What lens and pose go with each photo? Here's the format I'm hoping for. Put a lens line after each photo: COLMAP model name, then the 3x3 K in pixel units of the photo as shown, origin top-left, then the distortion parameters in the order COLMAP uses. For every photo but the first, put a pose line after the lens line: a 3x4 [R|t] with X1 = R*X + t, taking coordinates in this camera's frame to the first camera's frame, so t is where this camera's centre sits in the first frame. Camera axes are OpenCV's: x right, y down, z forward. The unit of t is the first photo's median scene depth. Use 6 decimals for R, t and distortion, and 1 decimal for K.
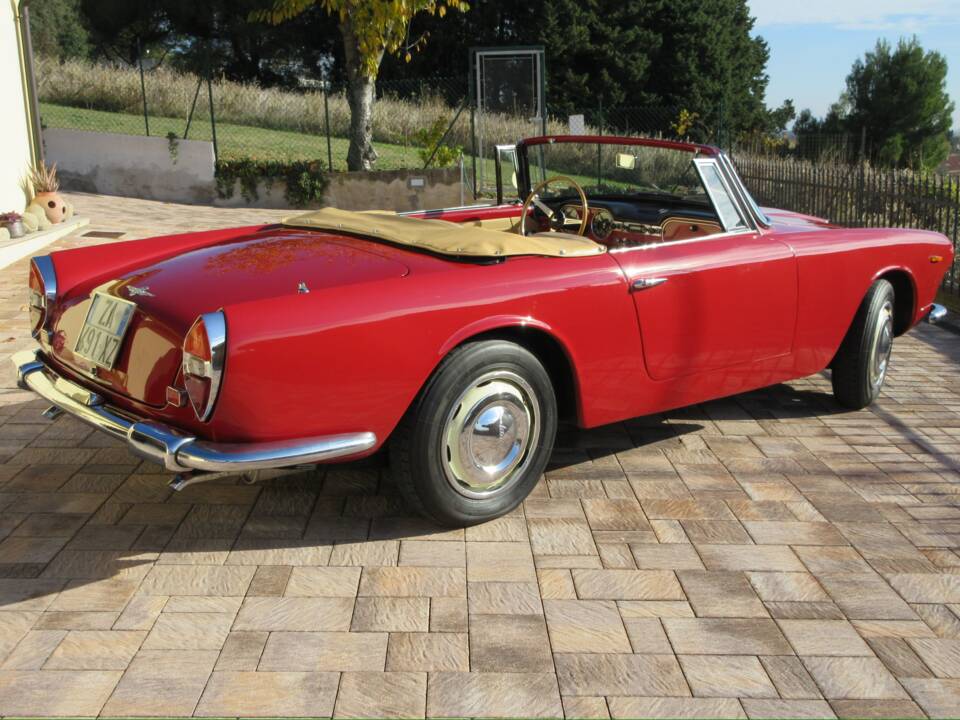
lens RADIAL K [[1064.9, 0, 476.1], [0, 1064.9, 361.3], [0, 0, 1]] dist [-0.006826, 0.000000]
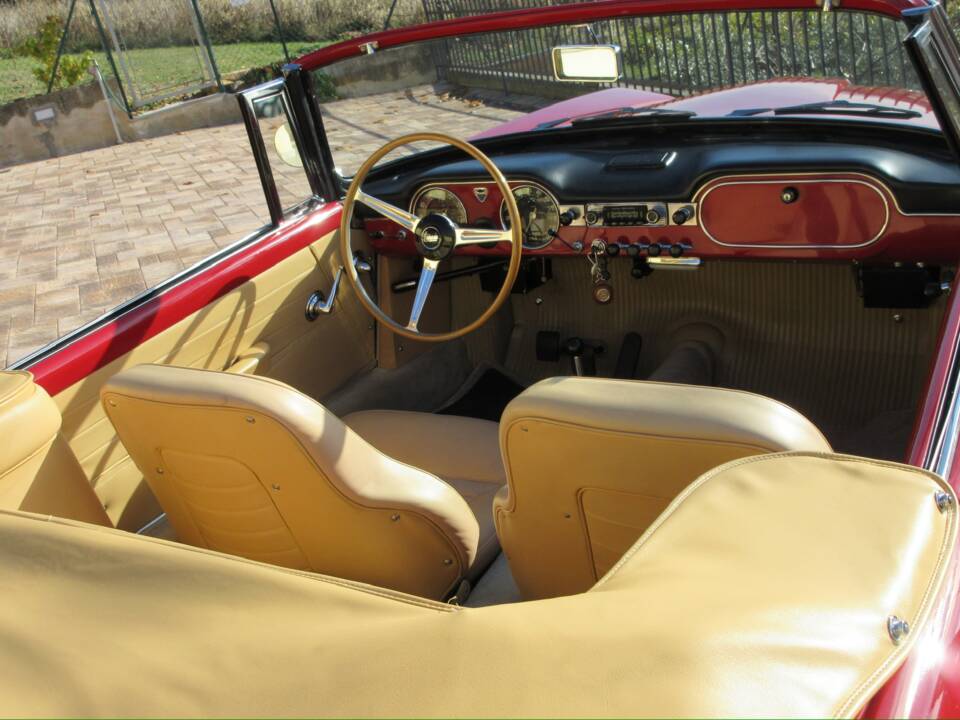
lens RADIAL K [[1064.9, 0, 476.2], [0, 1064.9, 362.8], [0, 0, 1]] dist [-0.006826, 0.000000]
pose [[0.925500, -0.289550, 0.244151, -0.009043], [0.253707, 0.952582, 0.167987, -0.054100], [-0.281215, -0.093529, 0.955076, 0.211852]]
